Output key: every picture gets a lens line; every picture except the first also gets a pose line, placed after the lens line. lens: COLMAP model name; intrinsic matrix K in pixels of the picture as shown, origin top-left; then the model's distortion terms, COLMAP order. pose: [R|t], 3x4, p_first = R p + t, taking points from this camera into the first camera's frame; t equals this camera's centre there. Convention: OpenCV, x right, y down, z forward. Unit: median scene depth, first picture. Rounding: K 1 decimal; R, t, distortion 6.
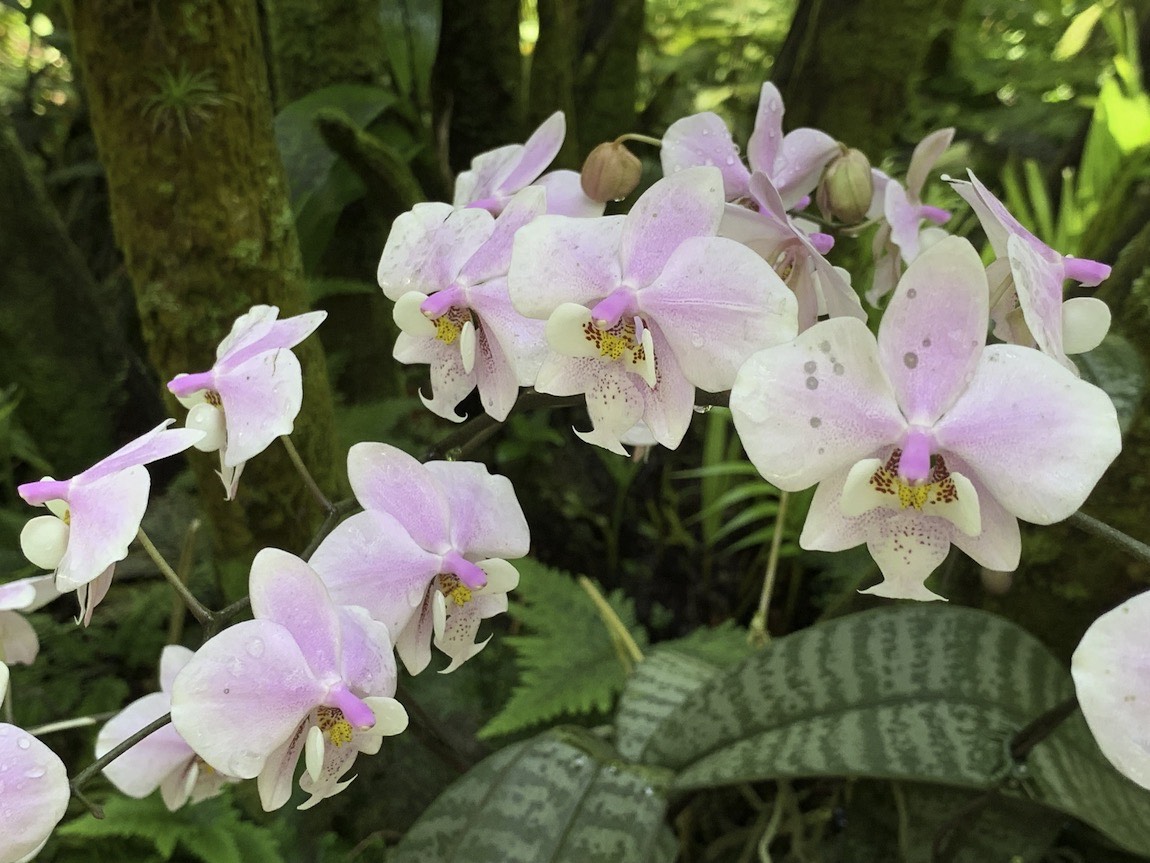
lens RADIAL K [[1722.1, 0, 575.0], [0, 1722.1, 431.5], [0, 0, 1]] dist [0.168185, 0.000321]
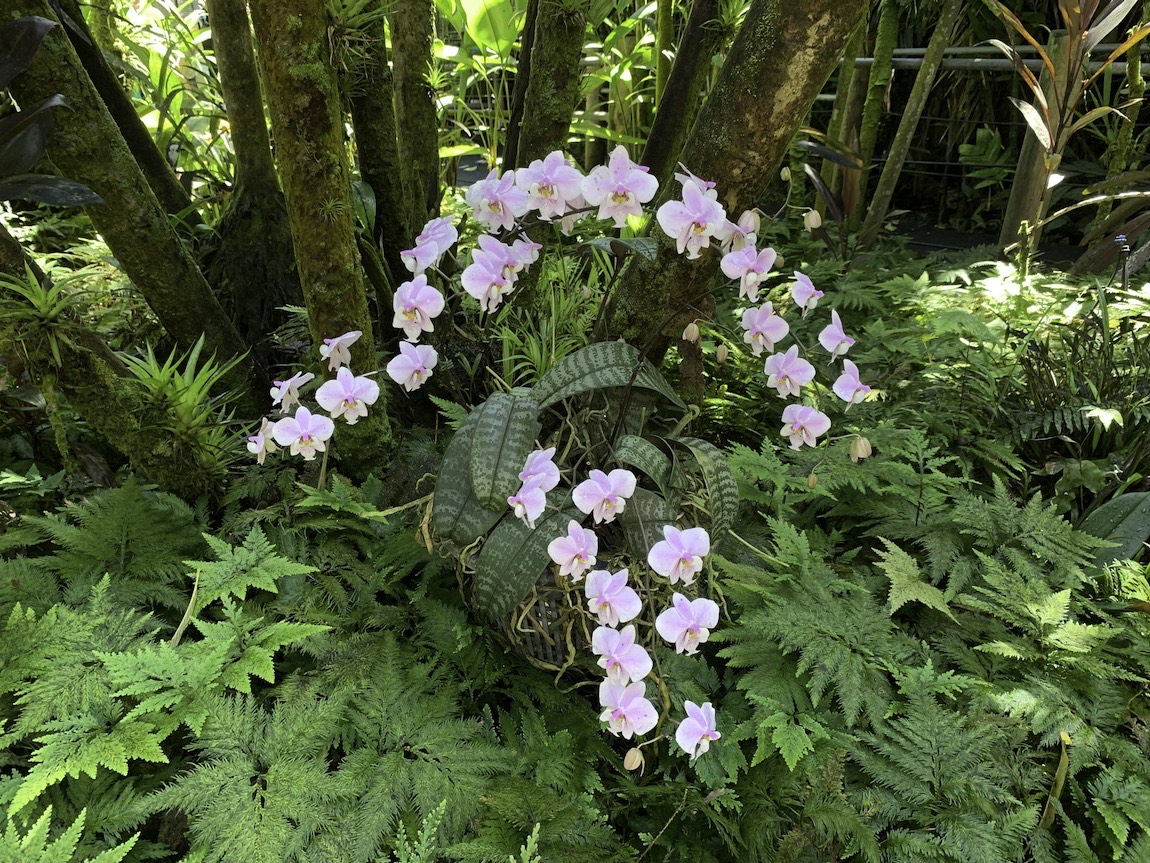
lens RADIAL K [[873.6, 0, 575.0], [0, 873.6, 431.5], [0, 0, 1]] dist [0.053309, 0.000018]
pose [[0.962116, -0.160723, 0.220230, -0.229823], [0.165159, 0.986265, -0.001758, 0.262913], [-0.216923, 0.038065, 0.975446, -0.541951]]
